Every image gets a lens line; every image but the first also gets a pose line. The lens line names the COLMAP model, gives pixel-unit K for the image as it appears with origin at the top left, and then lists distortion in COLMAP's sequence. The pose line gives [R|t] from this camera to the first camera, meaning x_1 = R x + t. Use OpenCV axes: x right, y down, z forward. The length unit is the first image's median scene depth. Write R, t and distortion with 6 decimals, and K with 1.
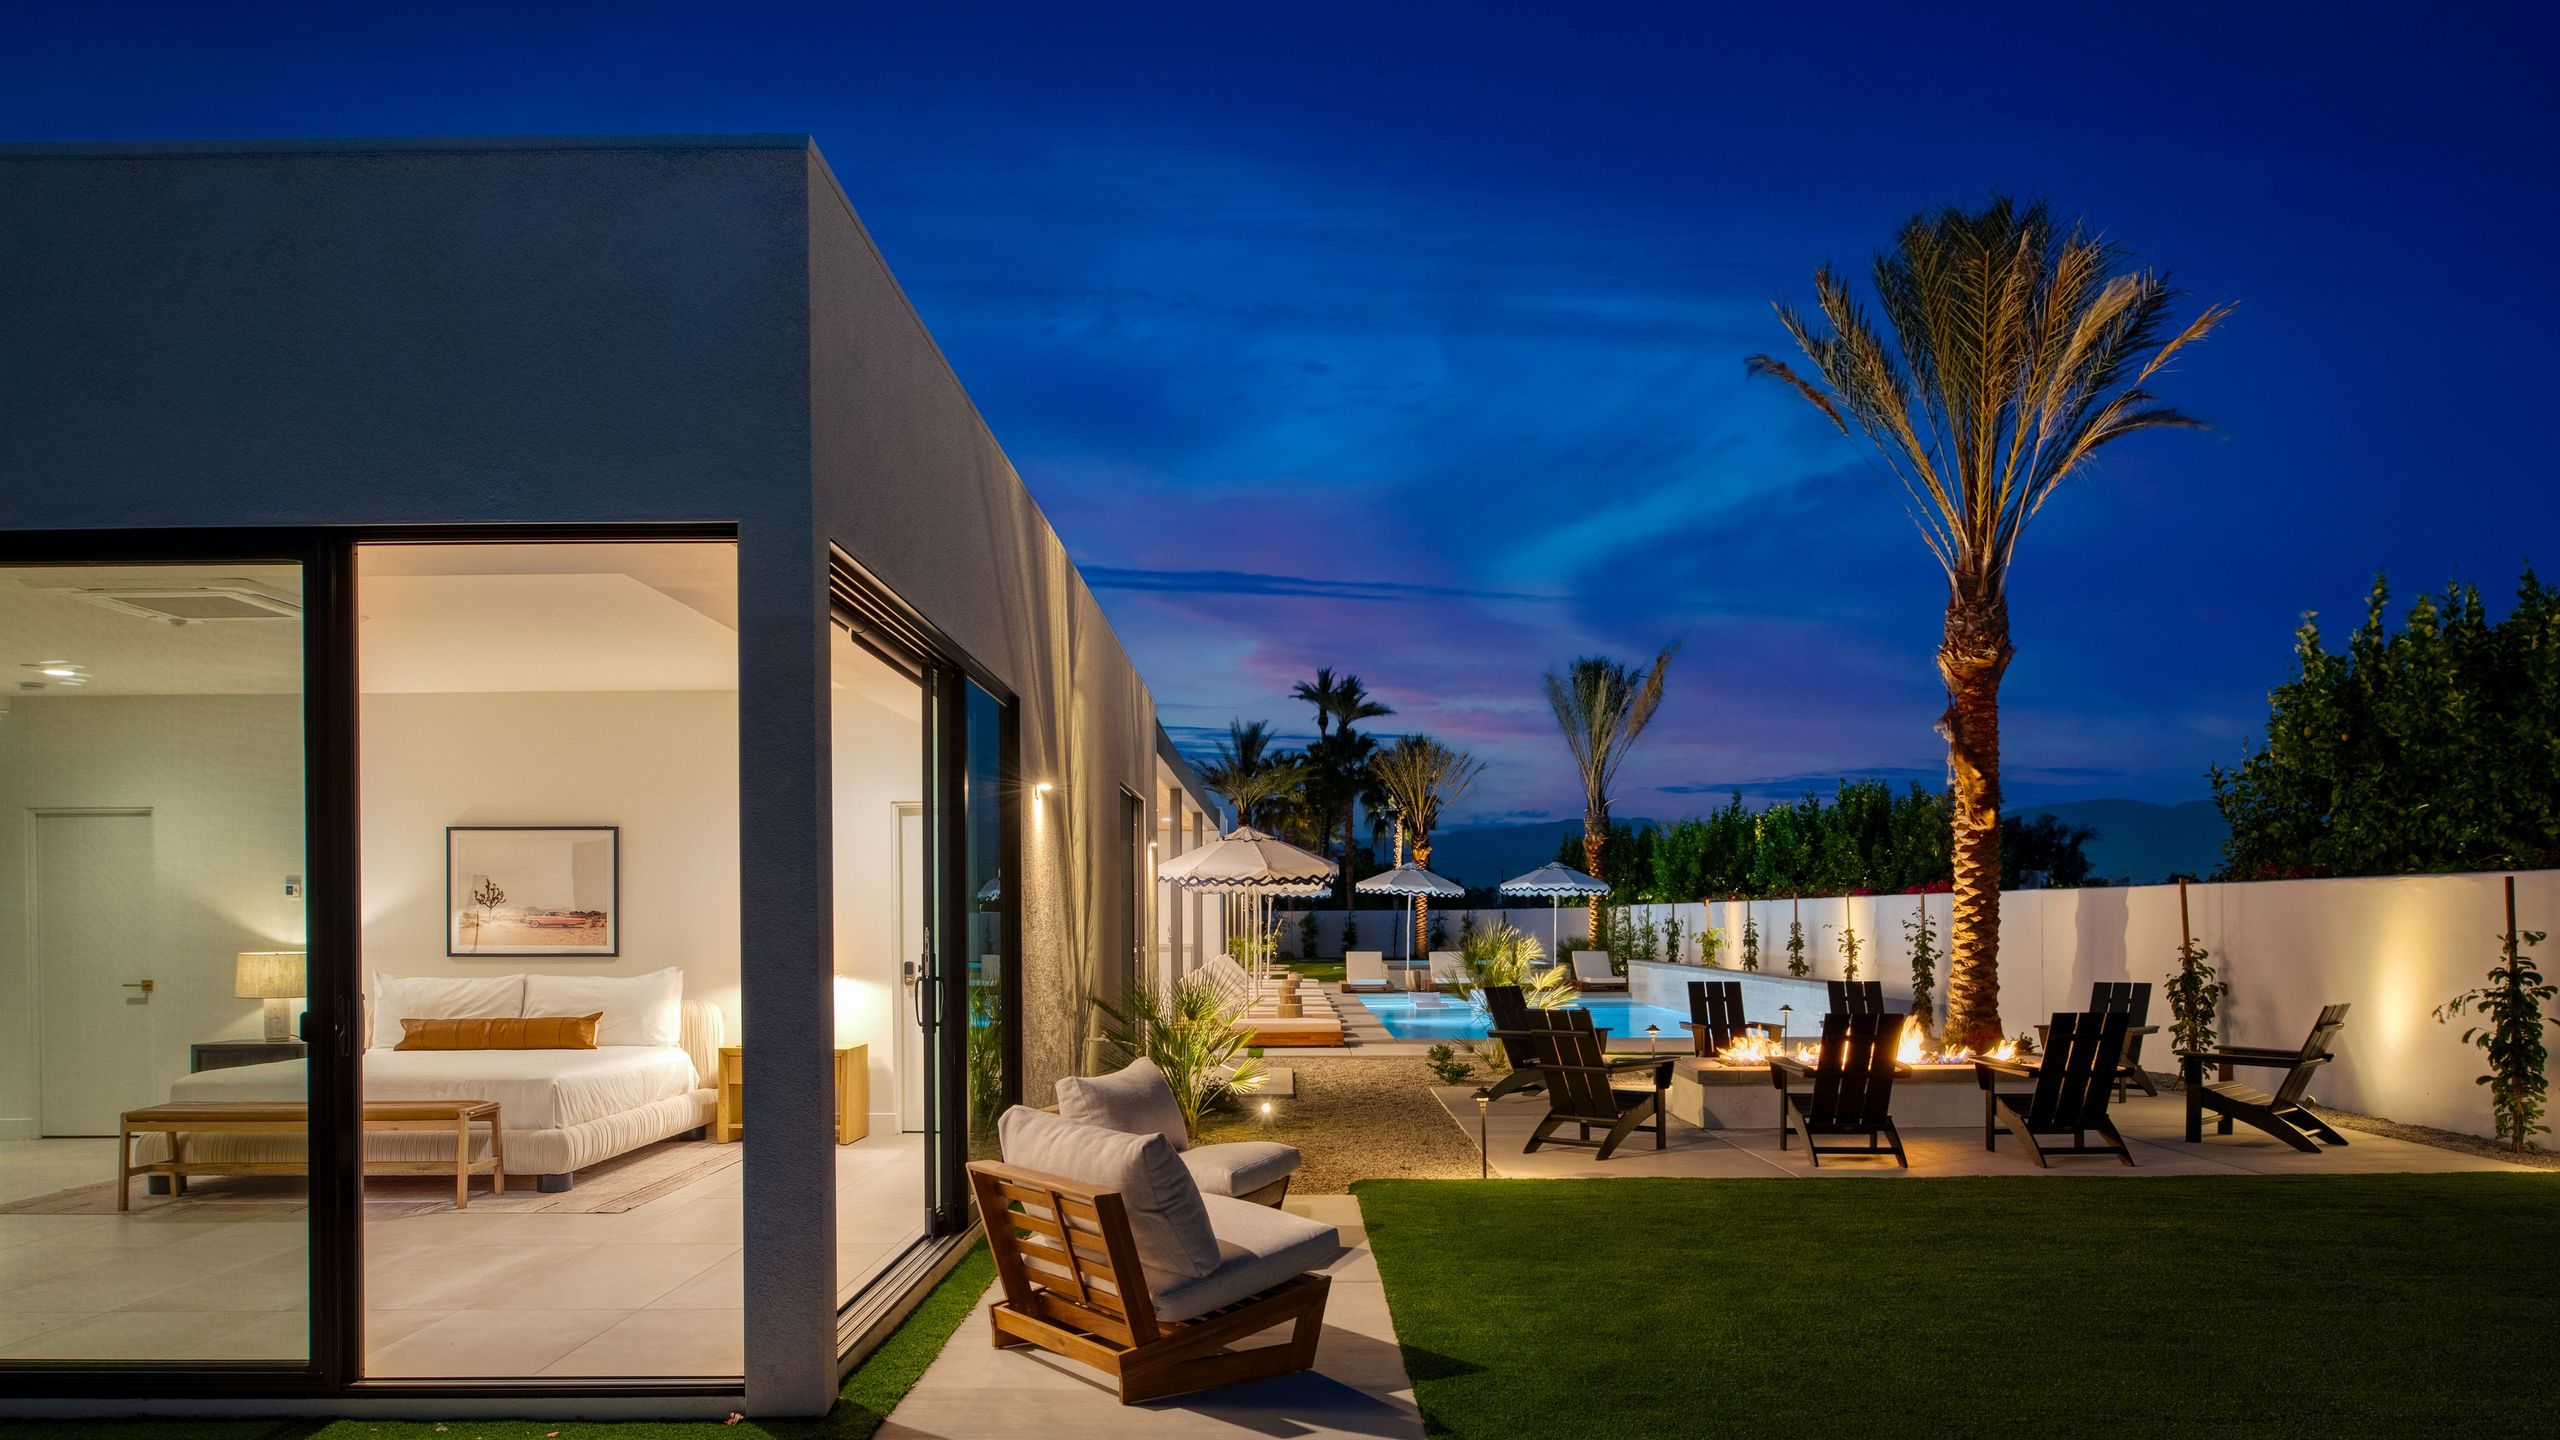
lens RADIAL K [[1850.9, 0, 1294.9], [0, 1850.9, 732.1], [0, 0, 1]] dist [0.032261, 0.007866]
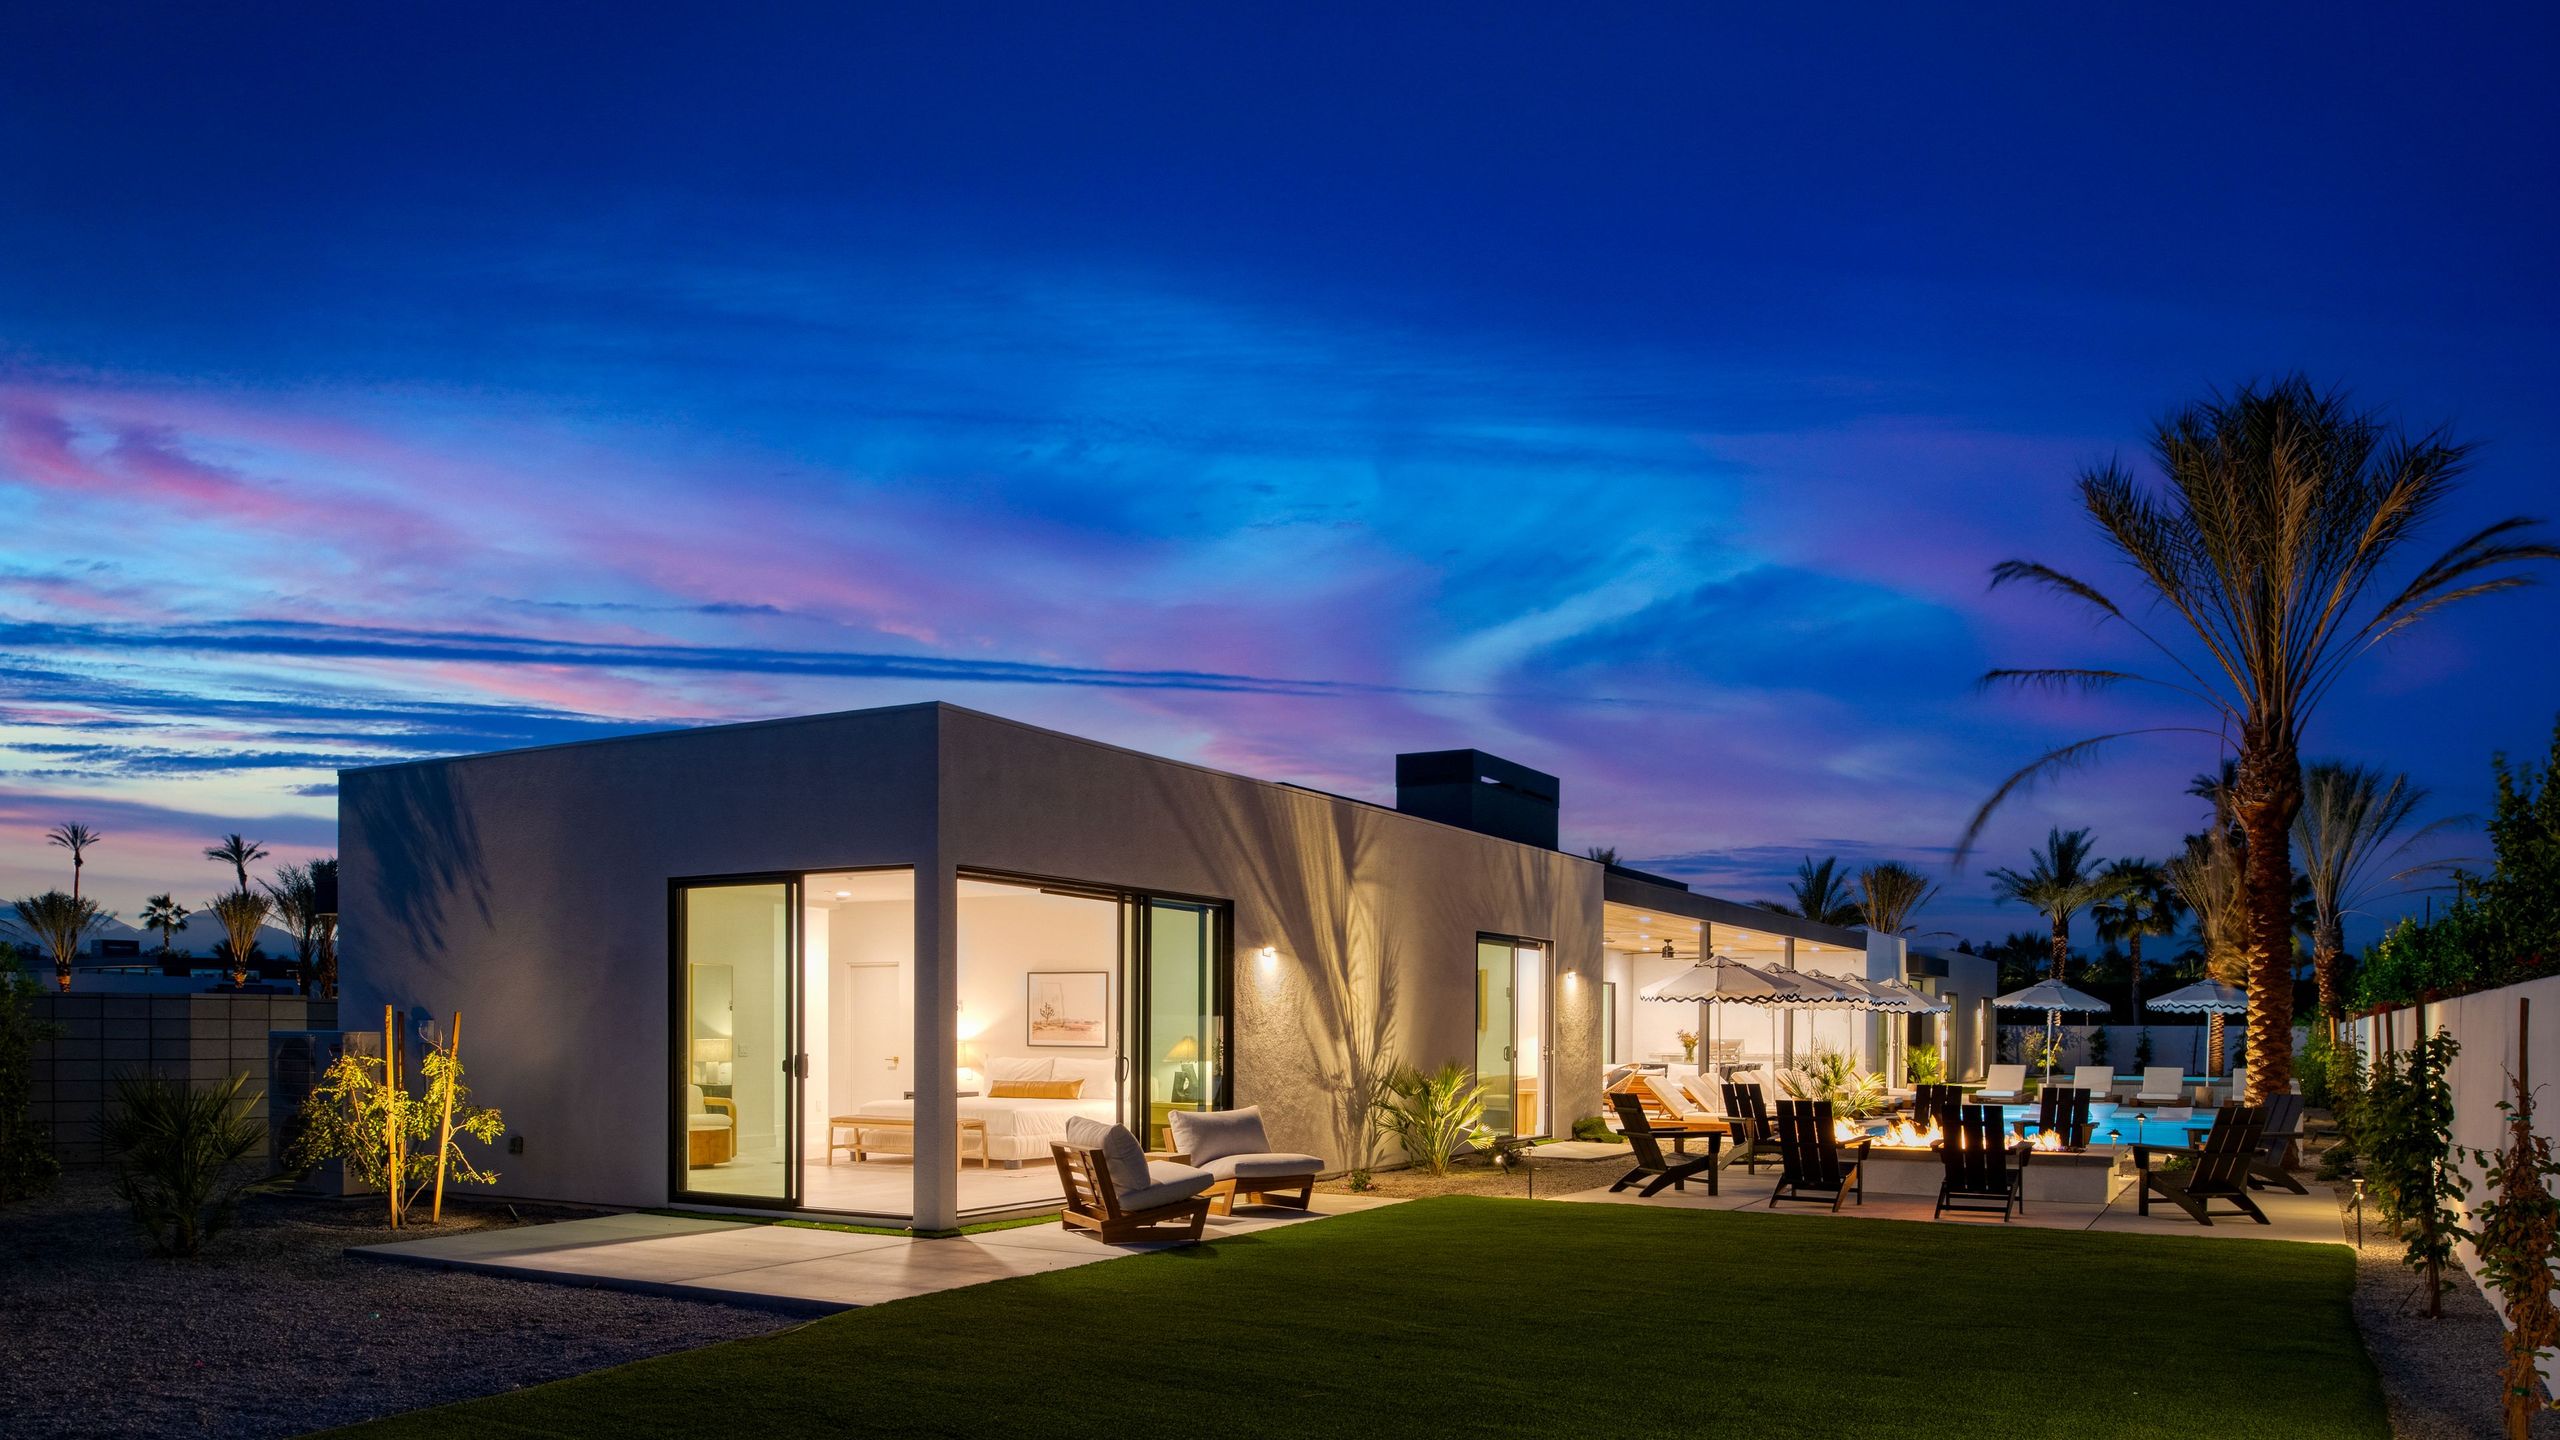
lens RADIAL K [[1812.8, 0, 1272.3], [0, 1812.8, 723.5], [0, 0, 1]] dist [0.054986, 0.002640]
pose [[0.874755, -0.073815, -0.478911, 0.391384], [0.042236, 0.996183, -0.076396, -0.028075], [0.482722, 0.046600, 0.874533, -0.268368]]
